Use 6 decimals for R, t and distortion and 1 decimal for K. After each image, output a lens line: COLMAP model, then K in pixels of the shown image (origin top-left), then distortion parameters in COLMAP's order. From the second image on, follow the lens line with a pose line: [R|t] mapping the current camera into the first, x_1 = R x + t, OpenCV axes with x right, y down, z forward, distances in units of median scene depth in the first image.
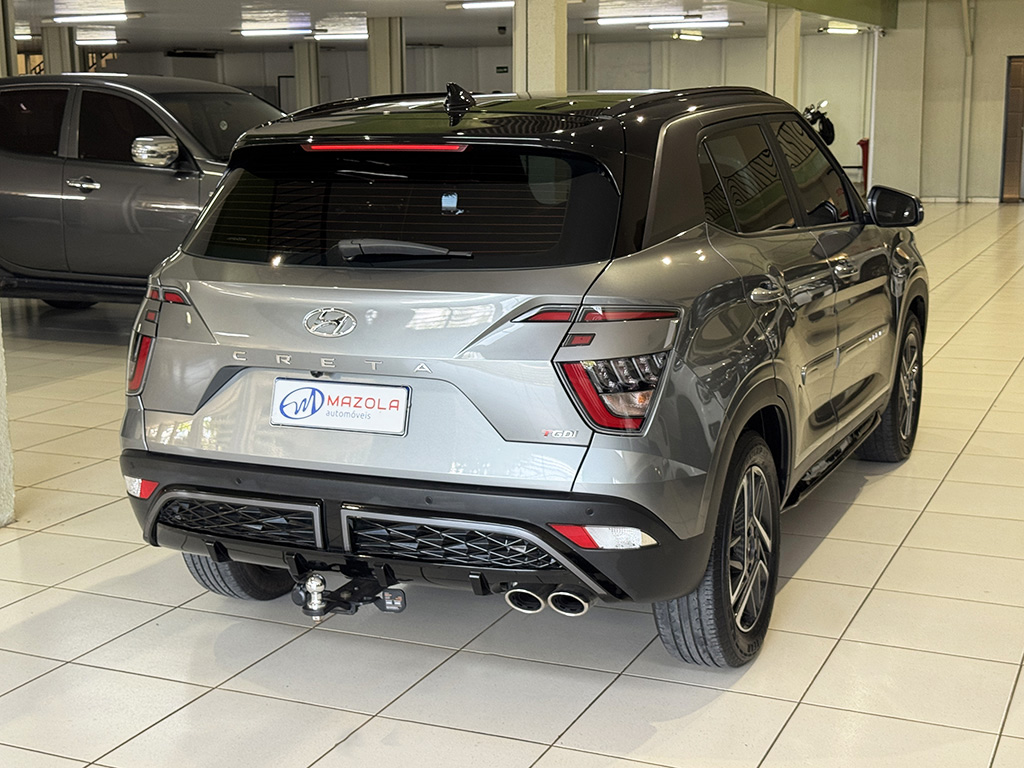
lens RADIAL K [[1491.1, 0, 512.0], [0, 1491.1, 384.0], [0, 0, 1]] dist [0.221268, -0.544949]
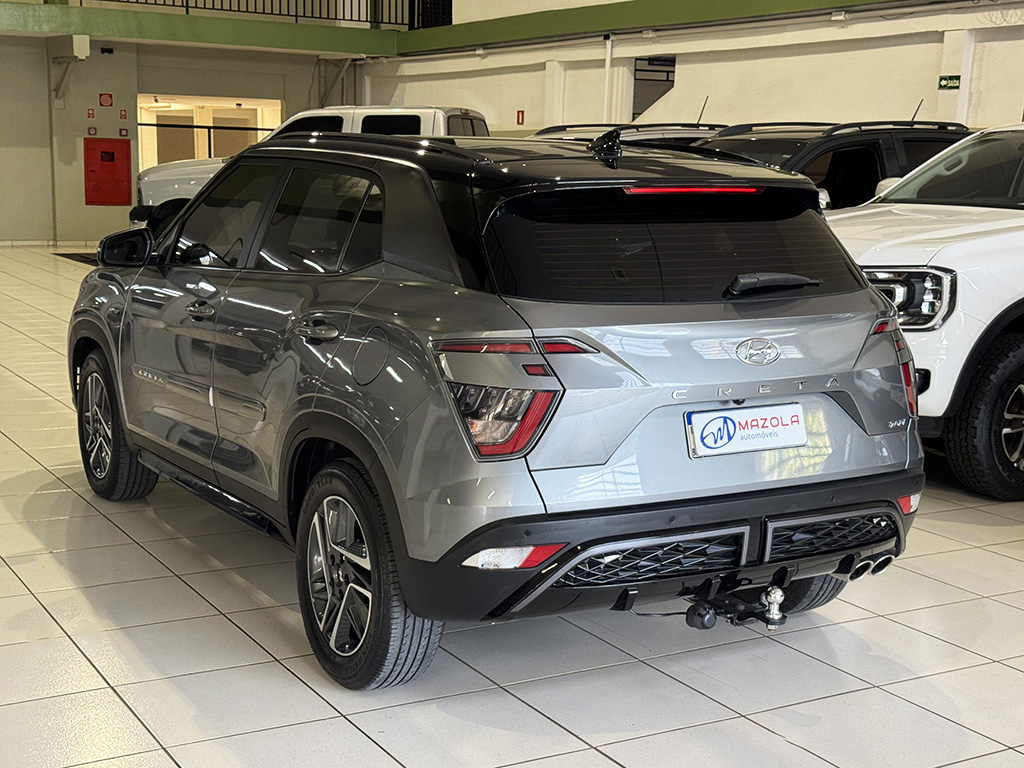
lens RADIAL K [[1491.1, 0, 512.0], [0, 1491.1, 384.0], [0, 0, 1]] dist [0.221268, -0.544949]
pose [[0.574465, -0.102783, 0.812051, -1.076980], [0.125228, 0.991442, 0.036899, -0.078063], [-0.808893, 0.080494, 0.582419, 0.505051]]
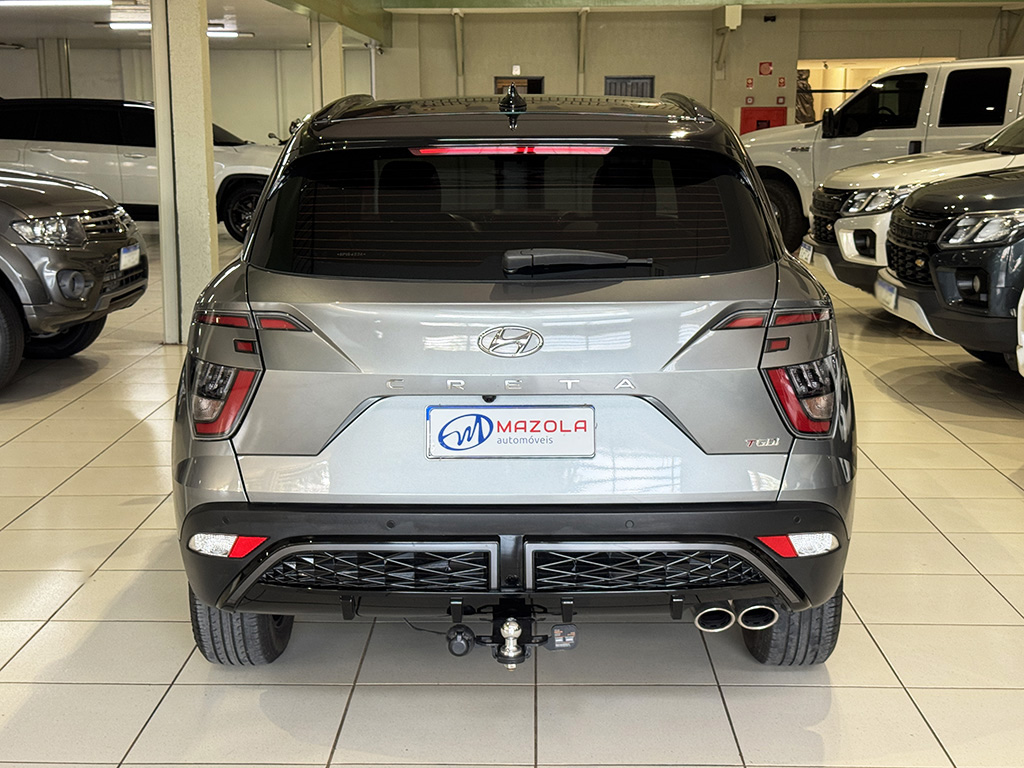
lens RADIAL K [[1491.1, 0, 512.0], [0, 1491.1, 384.0], [0, 0, 1]] dist [0.221268, -0.544949]
pose [[0.919100, -0.062076, 0.389104, -0.467148], [0.065868, 0.997822, 0.003602, -0.017839], [-0.388480, 0.022319, 0.921187, 0.154694]]
